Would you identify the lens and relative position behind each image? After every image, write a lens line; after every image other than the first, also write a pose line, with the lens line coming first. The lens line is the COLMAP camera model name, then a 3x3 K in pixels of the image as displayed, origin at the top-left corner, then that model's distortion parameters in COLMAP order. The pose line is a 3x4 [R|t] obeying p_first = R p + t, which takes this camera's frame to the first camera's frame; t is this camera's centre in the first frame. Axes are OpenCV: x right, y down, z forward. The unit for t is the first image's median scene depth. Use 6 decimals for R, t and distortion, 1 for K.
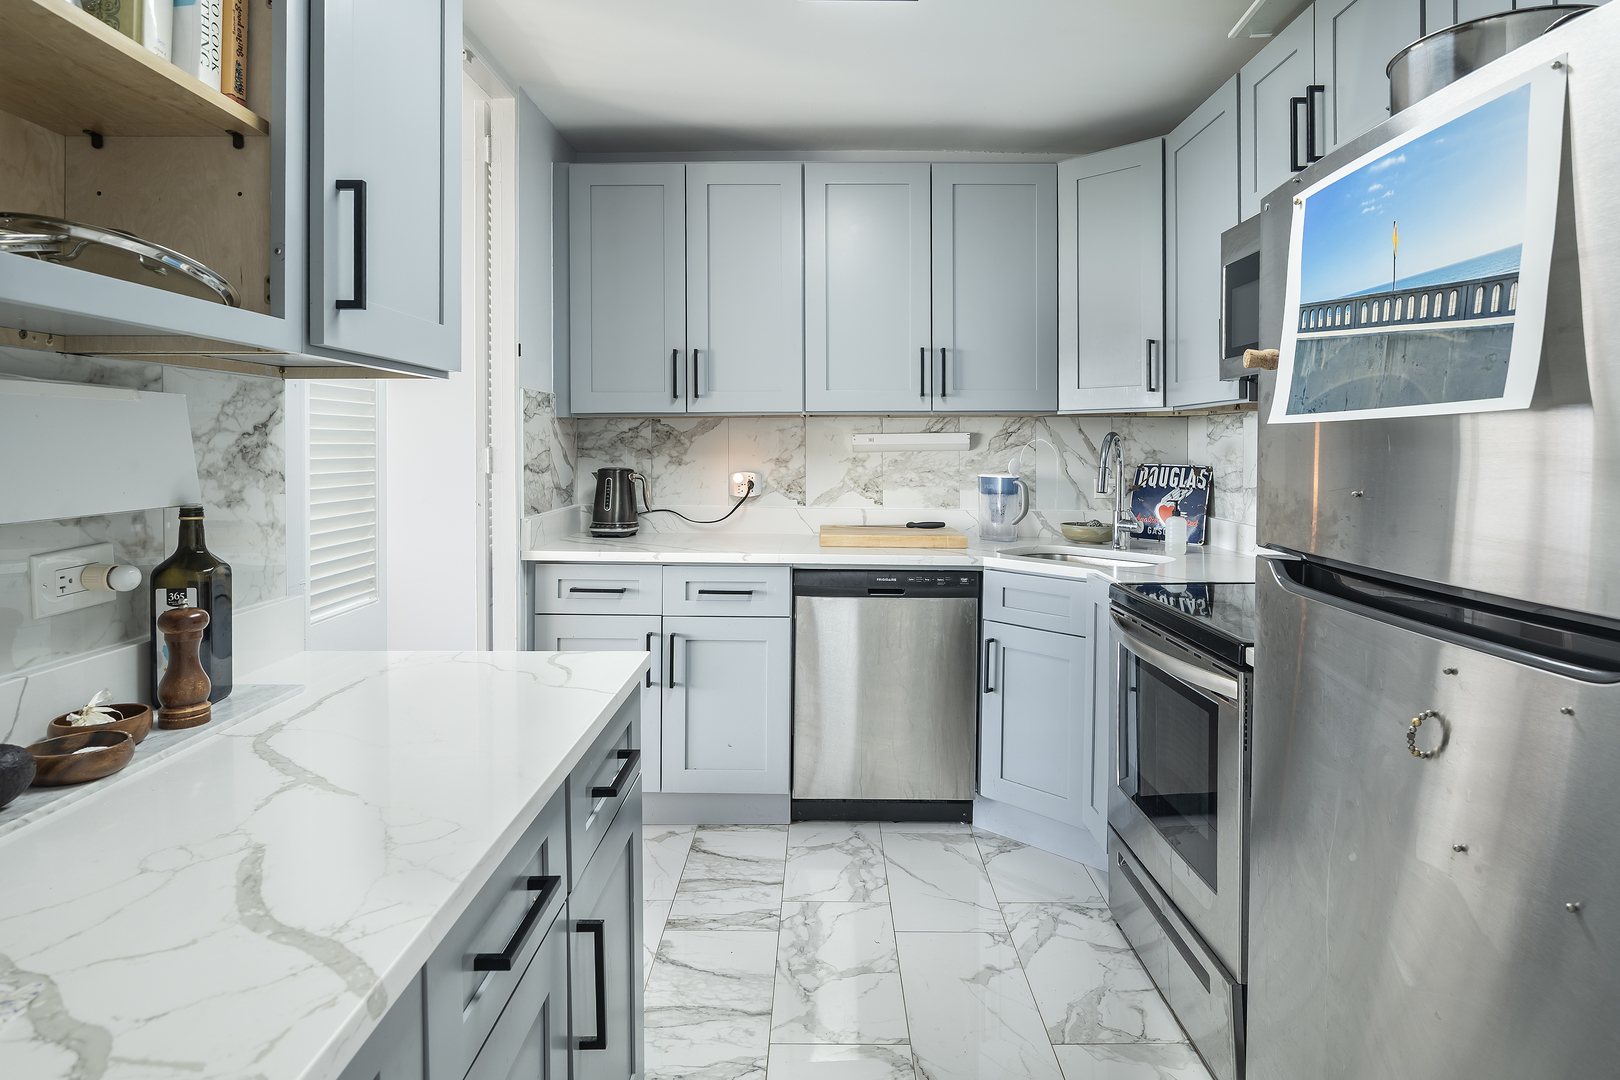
lens RADIAL K [[910.5, 0, 810.2], [0, 910.5, 451.1], [0, 0, 1]] dist [-0.000741, -0.000024]
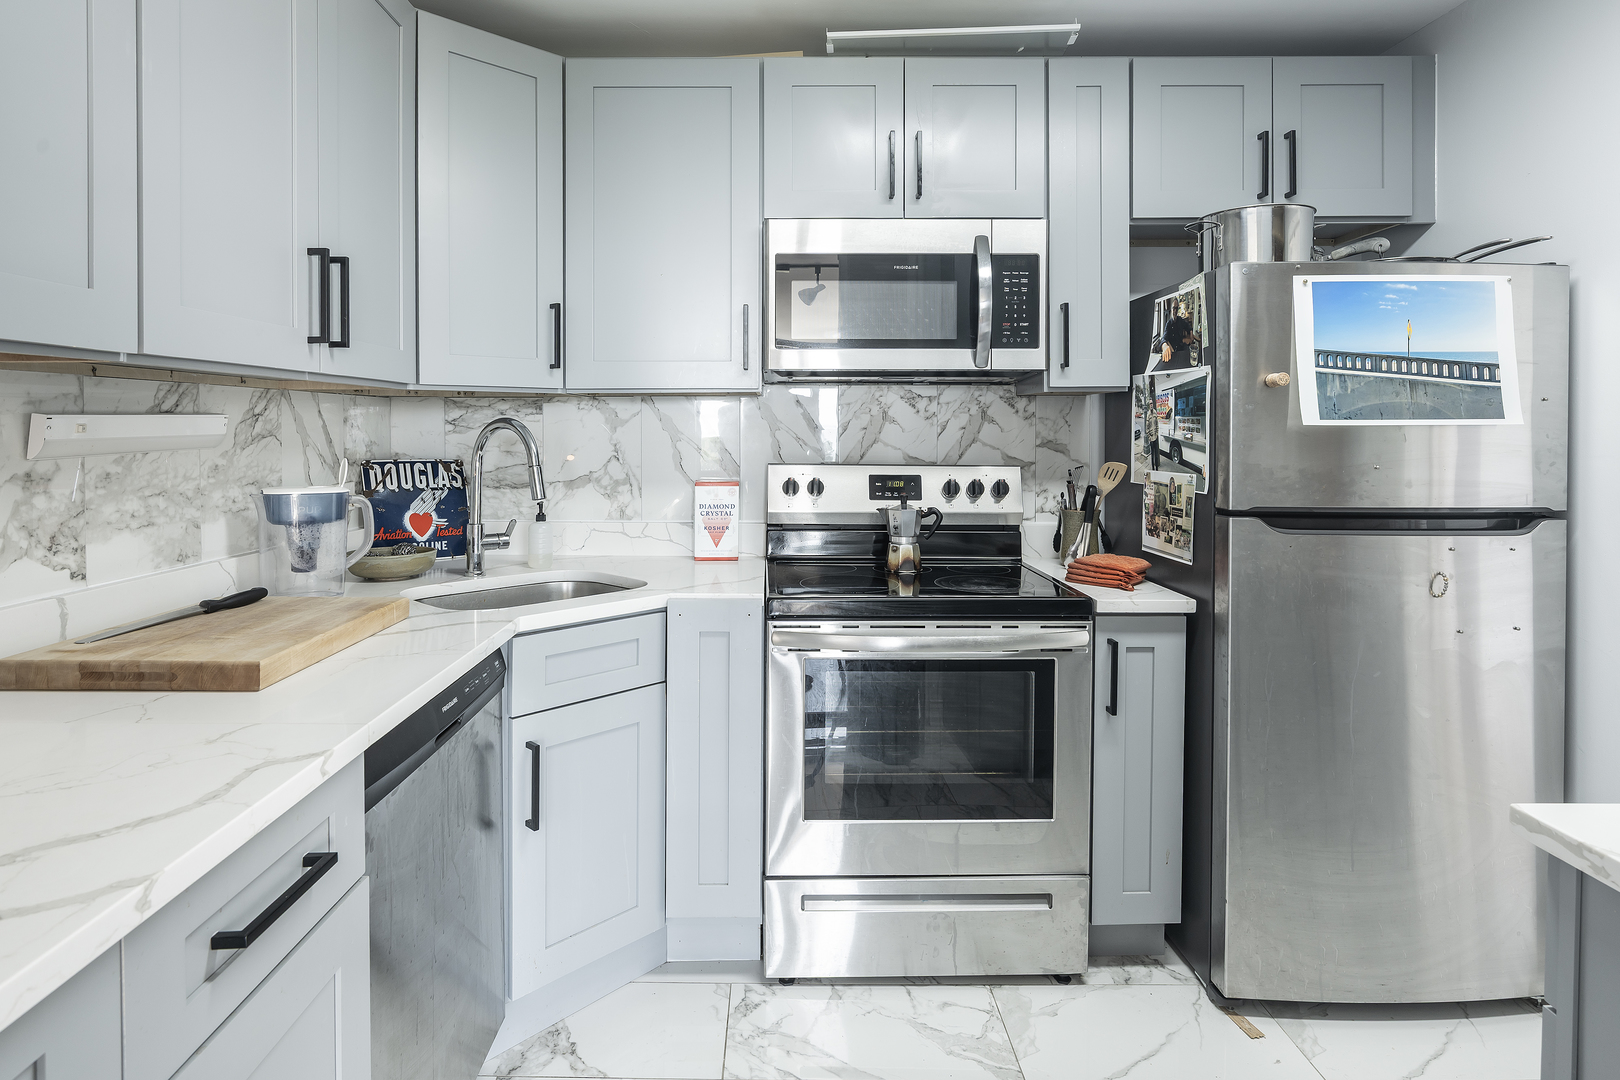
lens RADIAL K [[882.0, 0, 779.5], [0, 882.0, 434.7], [0, 0, 1]] dist [-0.014225, -0.000045]
pose [[-0.008354, -0.010514, 0.999910, -0.407182], [0.004772, 0.999933, 0.010554, -0.014628], [-0.999954, 0.004860, -0.008303, 0.819249]]
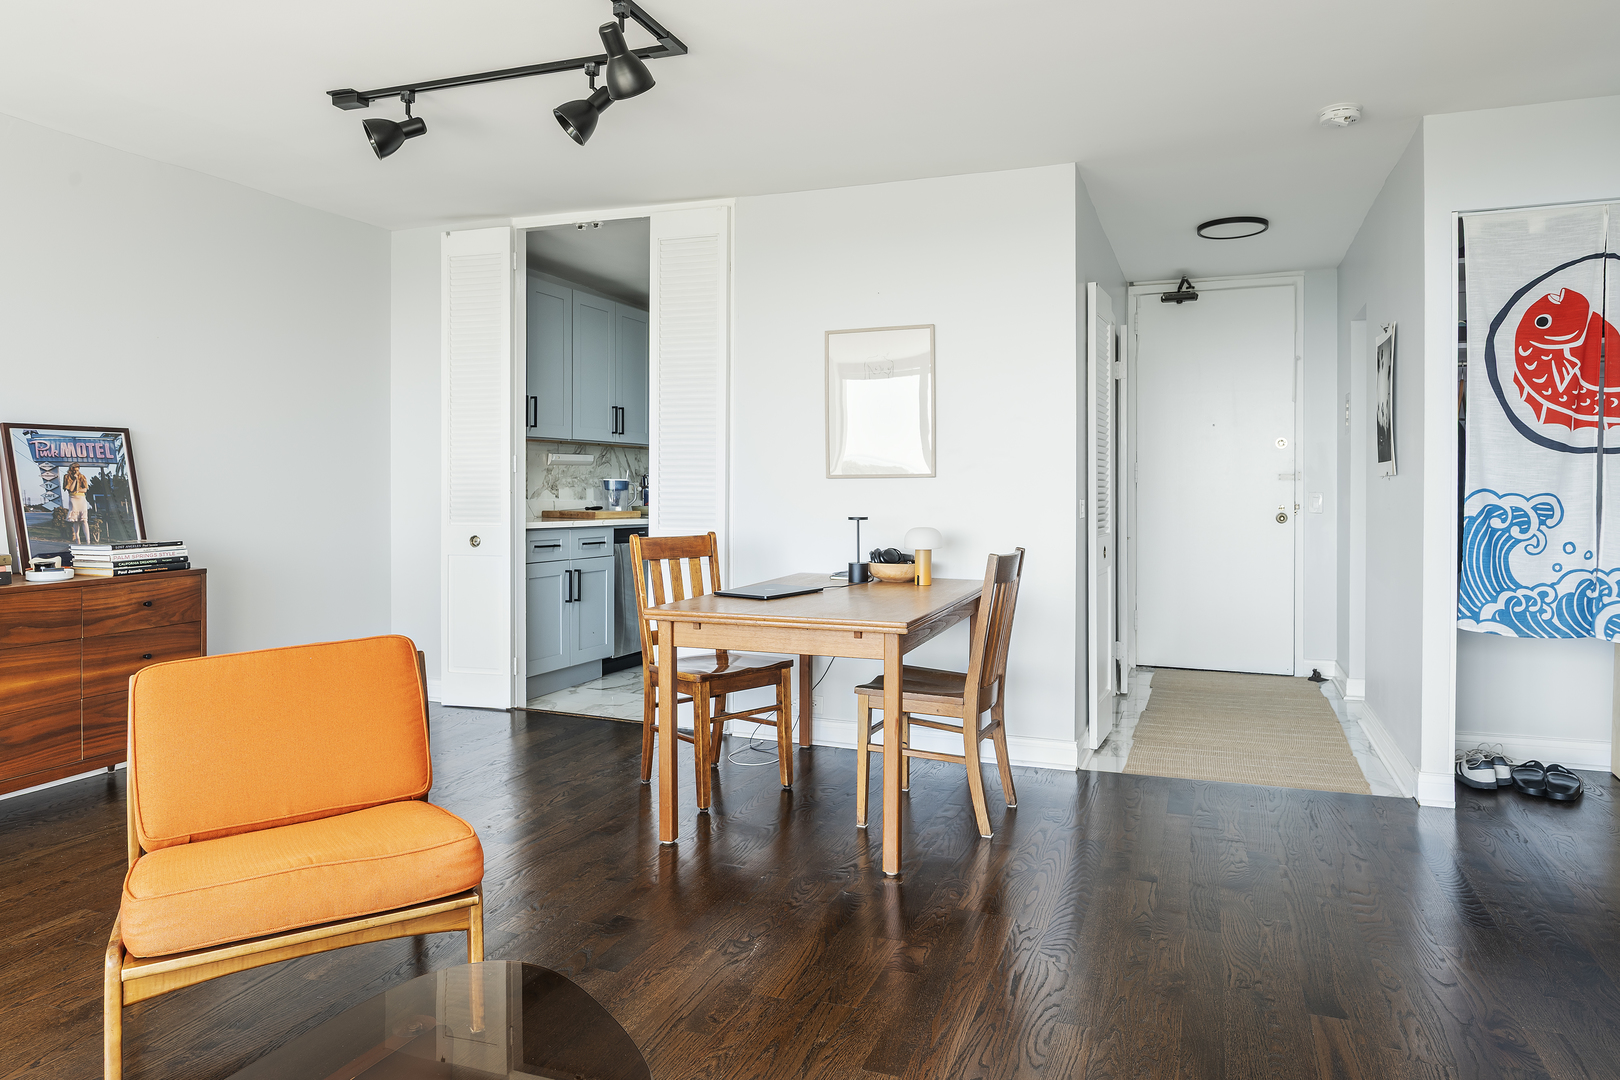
lens RADIAL K [[979.3, 0, 814.2], [0, 979.3, 494.7], [0, 0, 1]] dist [-0.020783, 0.000625]
pose [[0.363603, -0.006761, 0.931529, -1.661562], [0.001973, 0.999977, 0.006488, 0.051708], [-0.931552, -0.000521, 0.363608, -0.062705]]
